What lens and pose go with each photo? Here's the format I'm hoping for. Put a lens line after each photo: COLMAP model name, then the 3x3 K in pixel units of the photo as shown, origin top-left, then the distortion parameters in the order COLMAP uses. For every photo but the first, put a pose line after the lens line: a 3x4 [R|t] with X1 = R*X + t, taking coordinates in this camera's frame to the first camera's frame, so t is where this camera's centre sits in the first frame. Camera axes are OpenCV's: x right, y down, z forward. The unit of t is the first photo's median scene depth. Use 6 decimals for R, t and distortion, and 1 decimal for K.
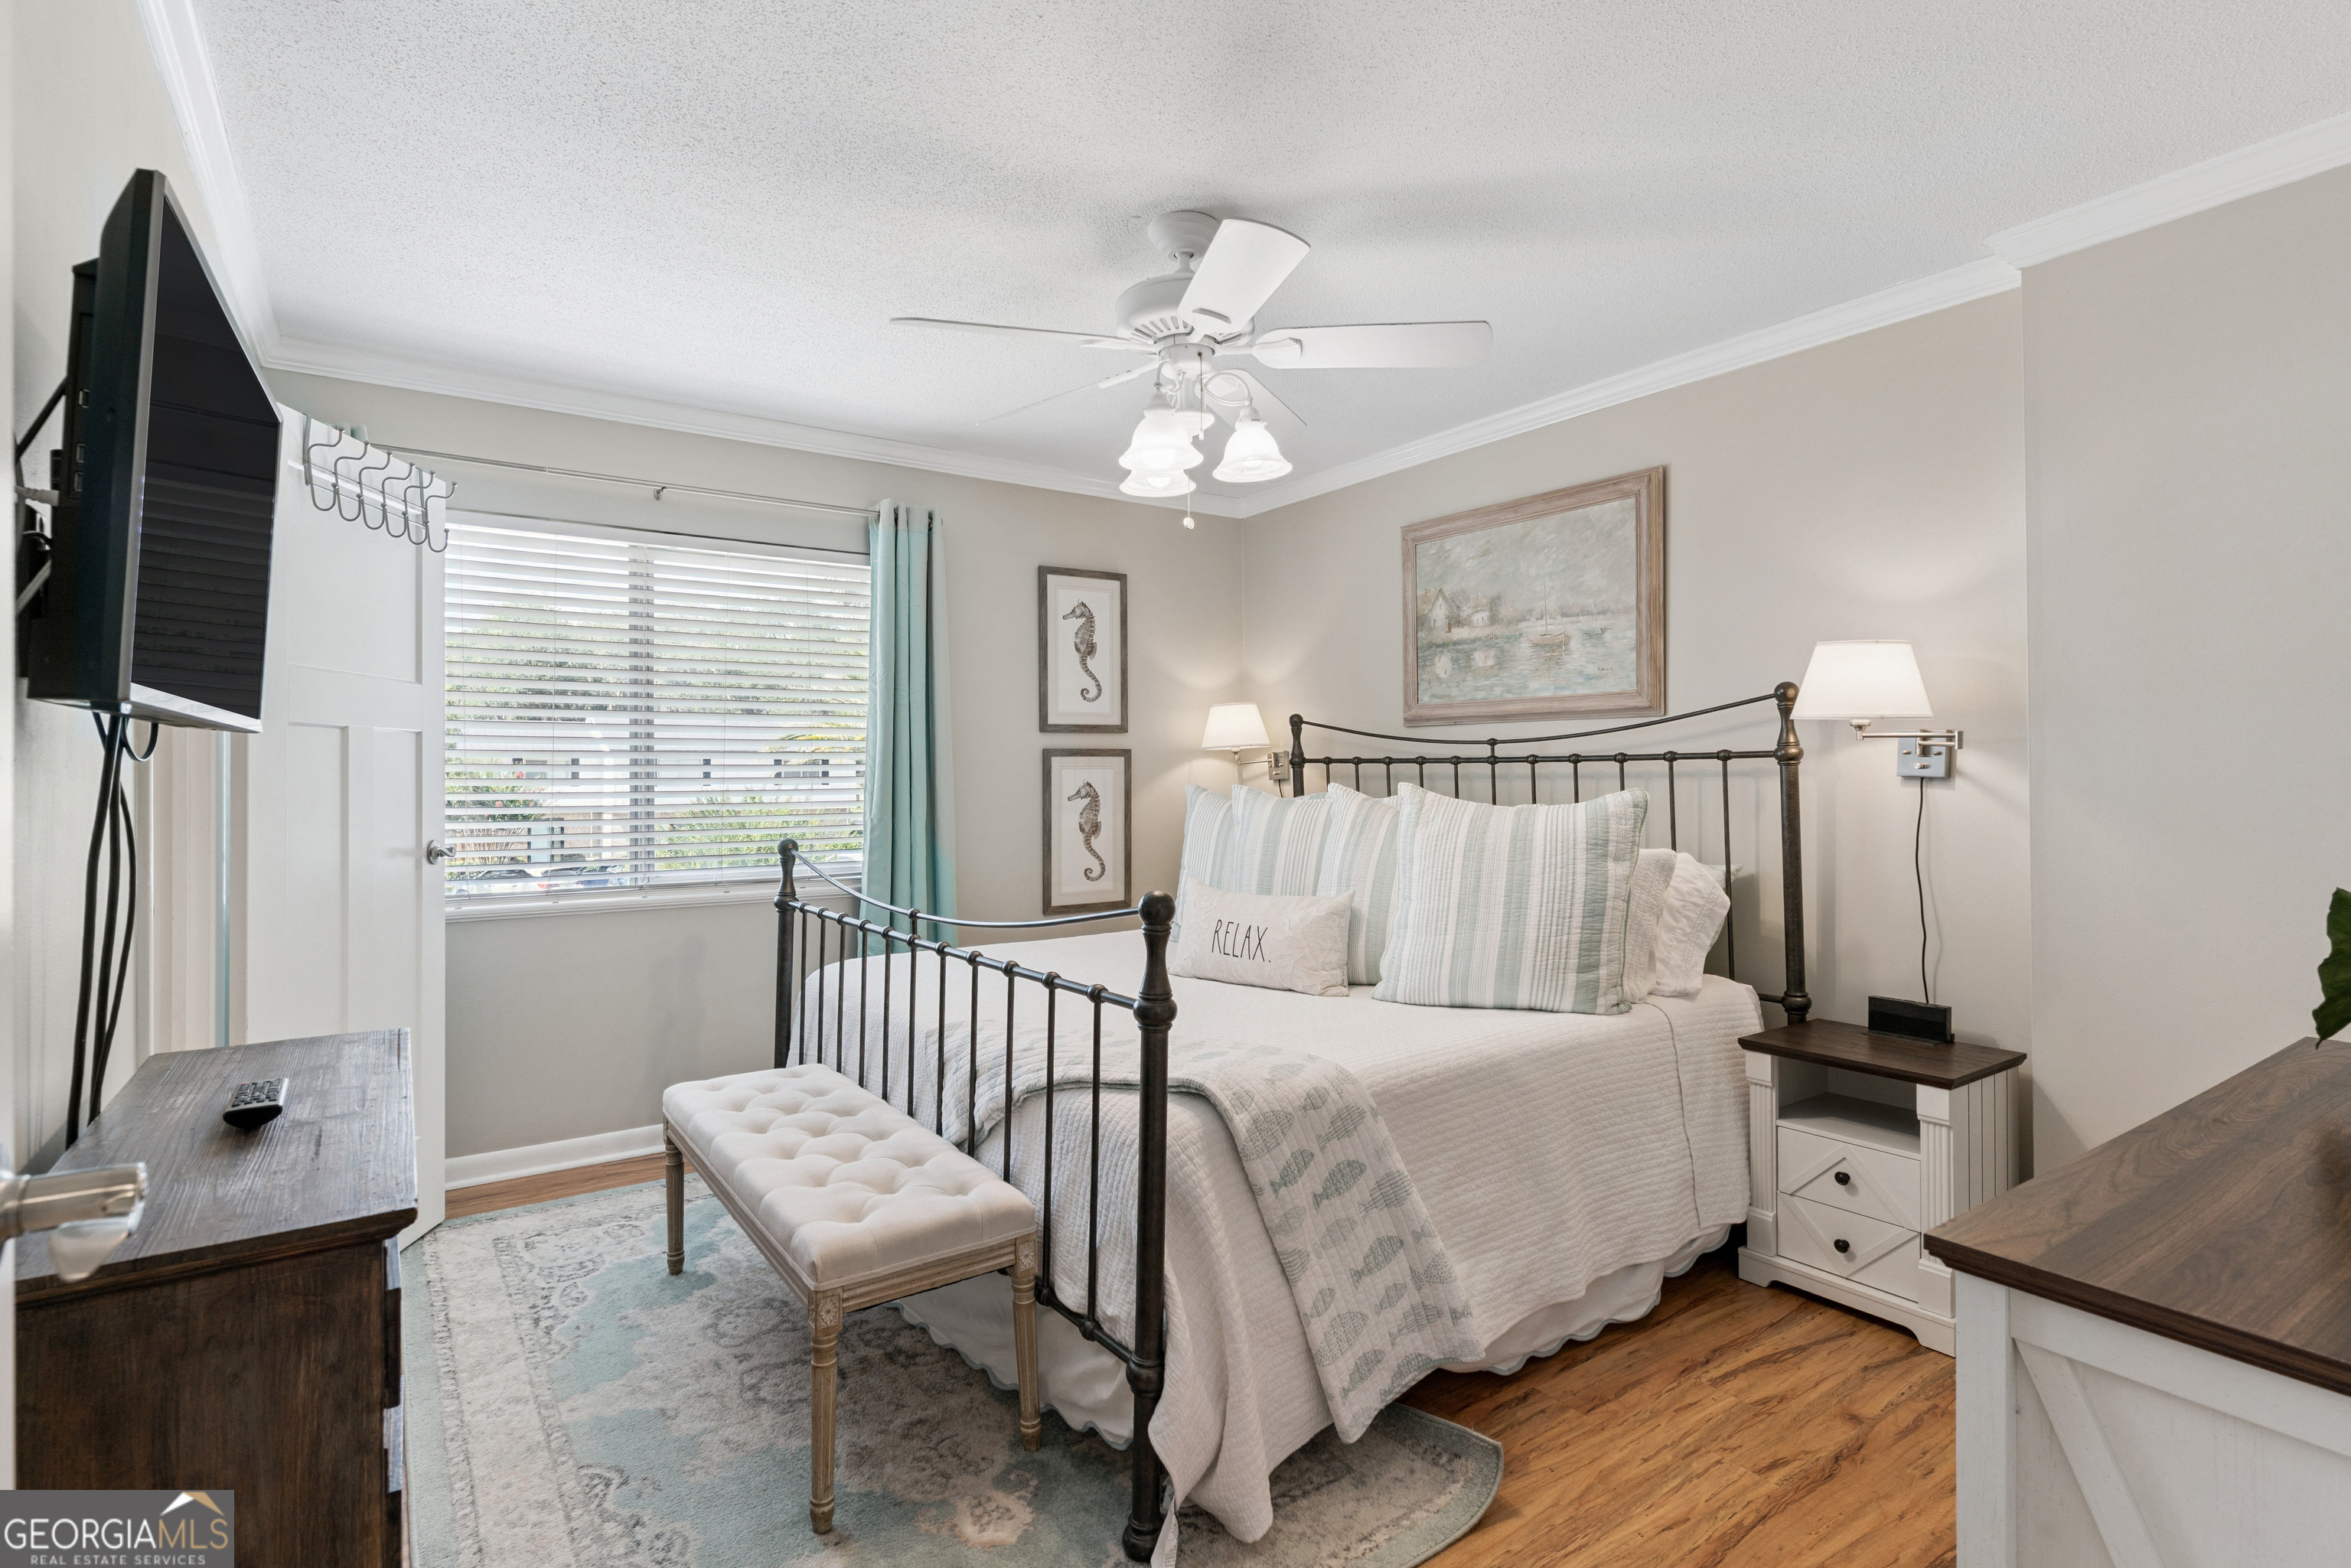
lens RADIAL K [[1127.9, 0, 1175.3], [0, 1127.9, 764.8], [0, 0, 1]] dist [0.005215, 0.001082]
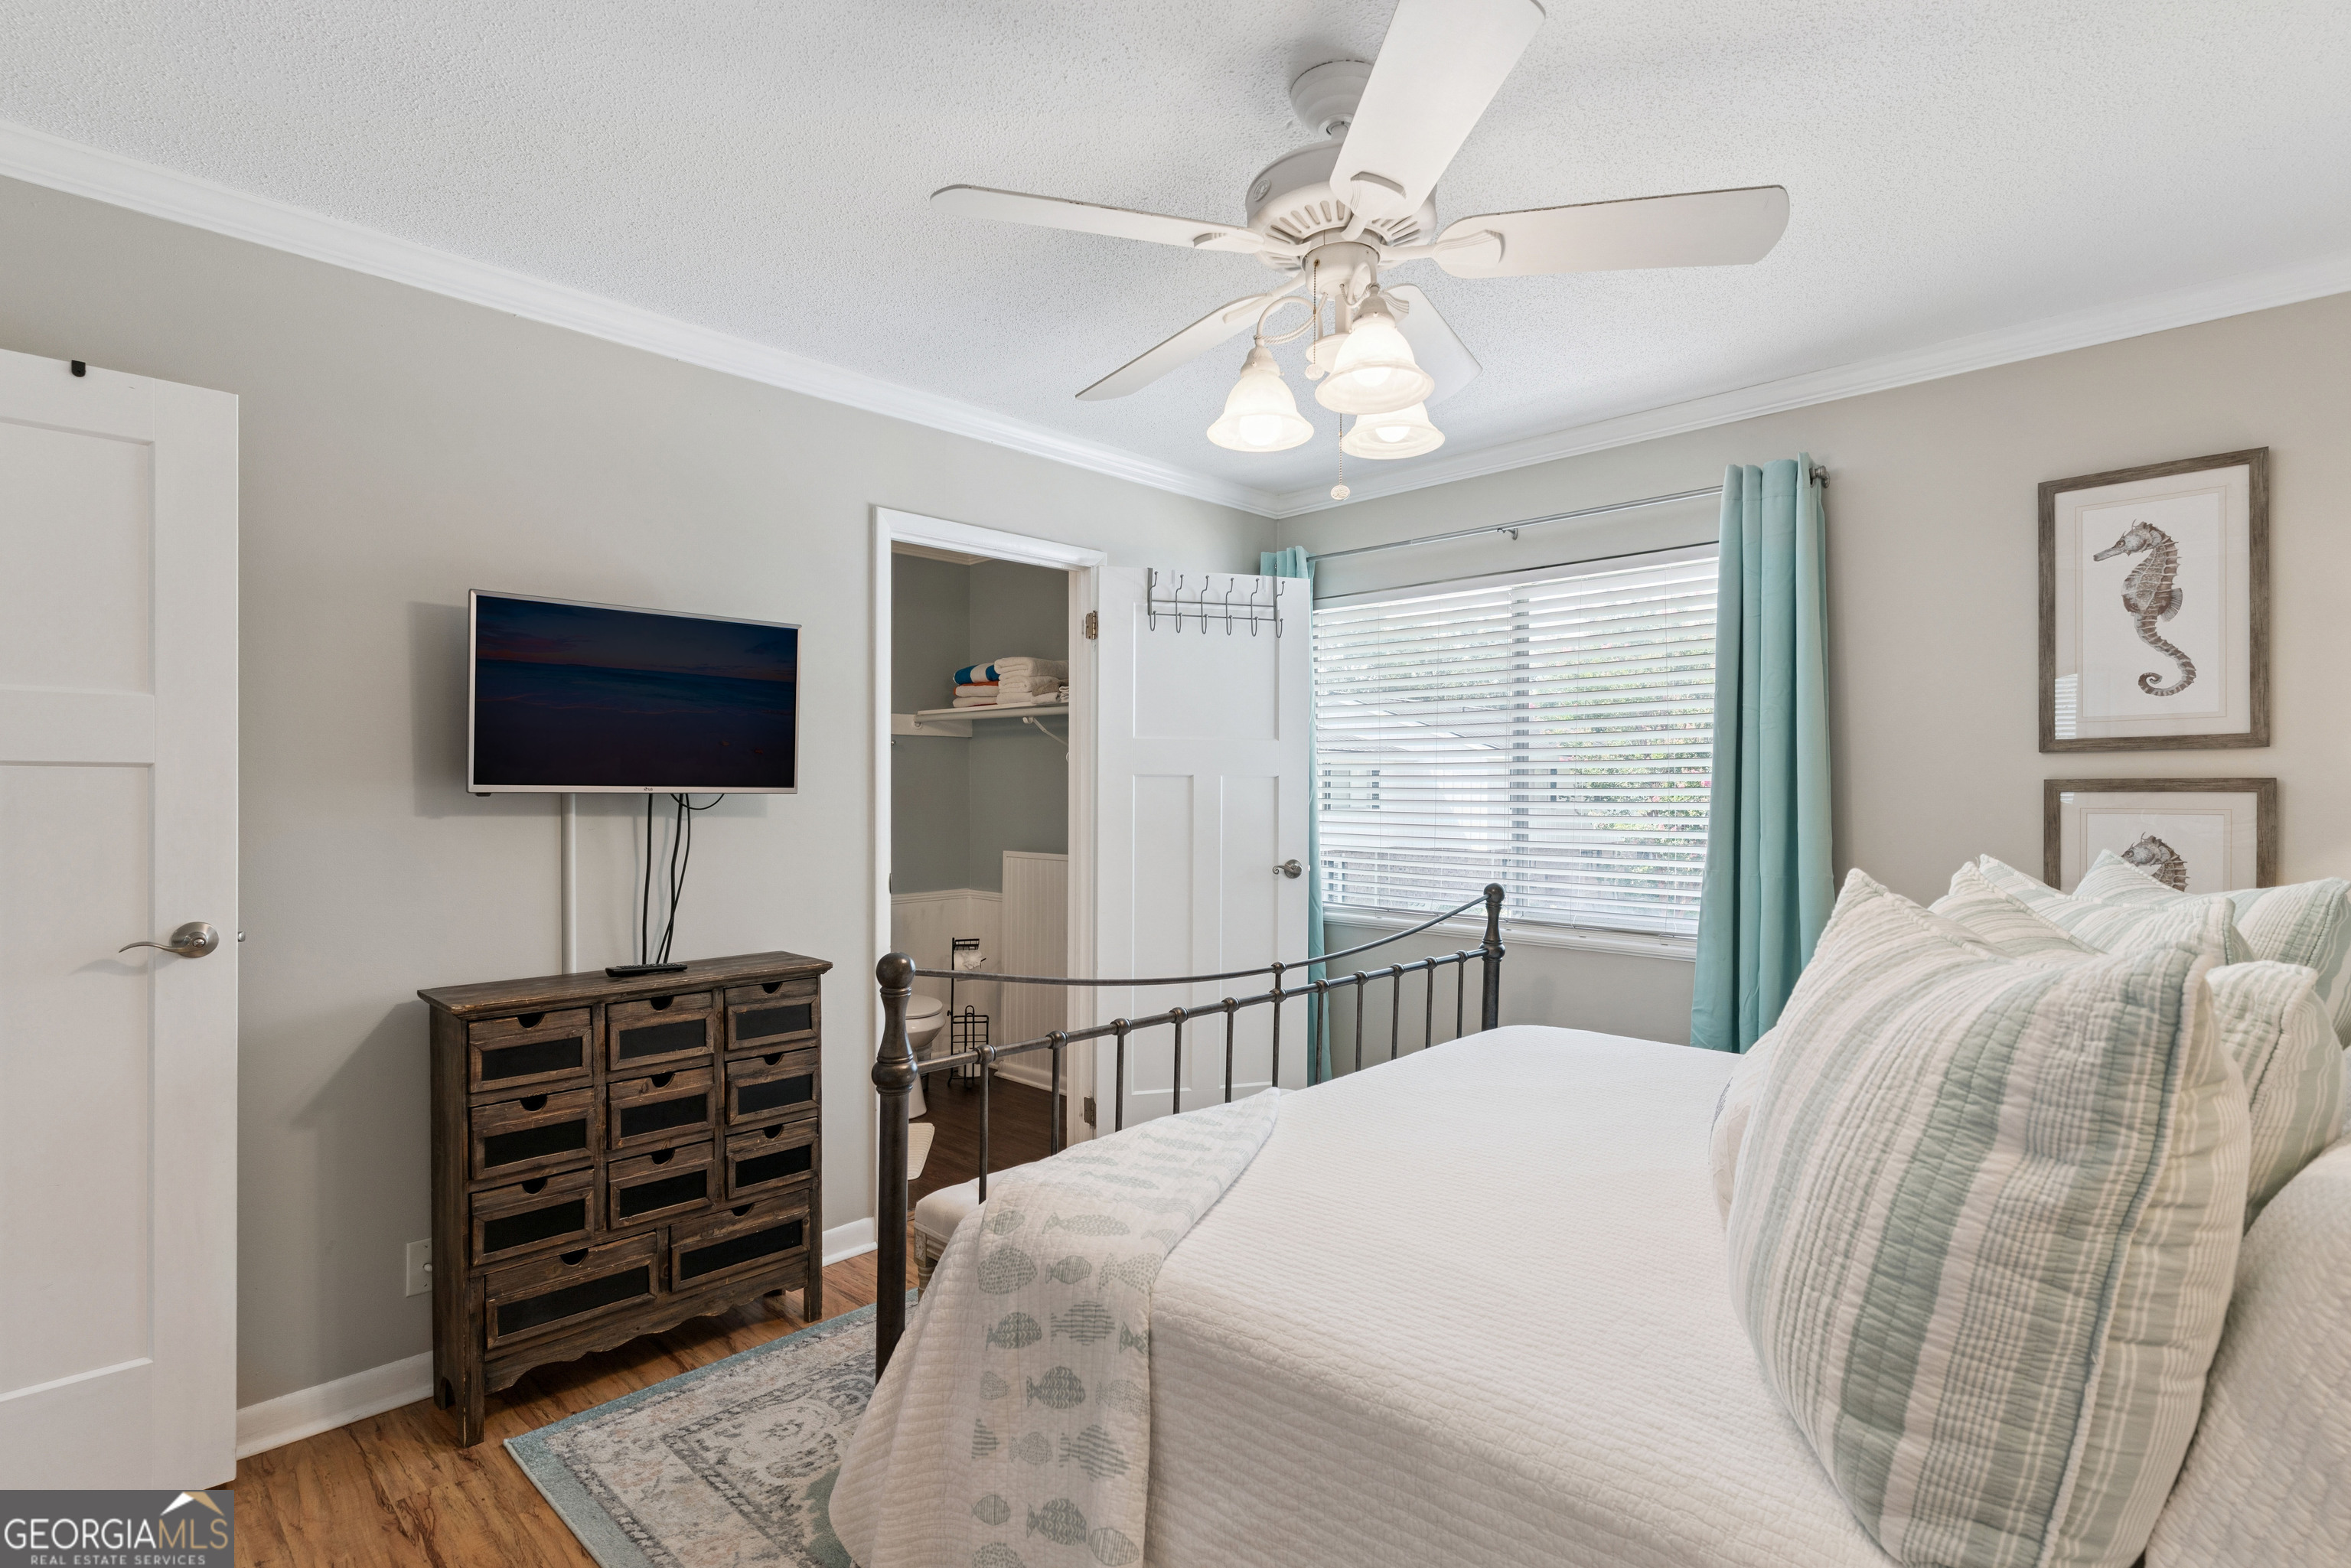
lens RADIAL K [[1121.8, 0, 1164.3], [0, 1121.8, 787.3], [0, 0, 1]] dist [0.000883, 0.000503]
pose [[0.196516, 0.002452, -0.980498, 0.389372], [0.002957, 0.999991, 0.003093, -0.013301], [0.980496, -0.003508, 0.196507, 0.407869]]
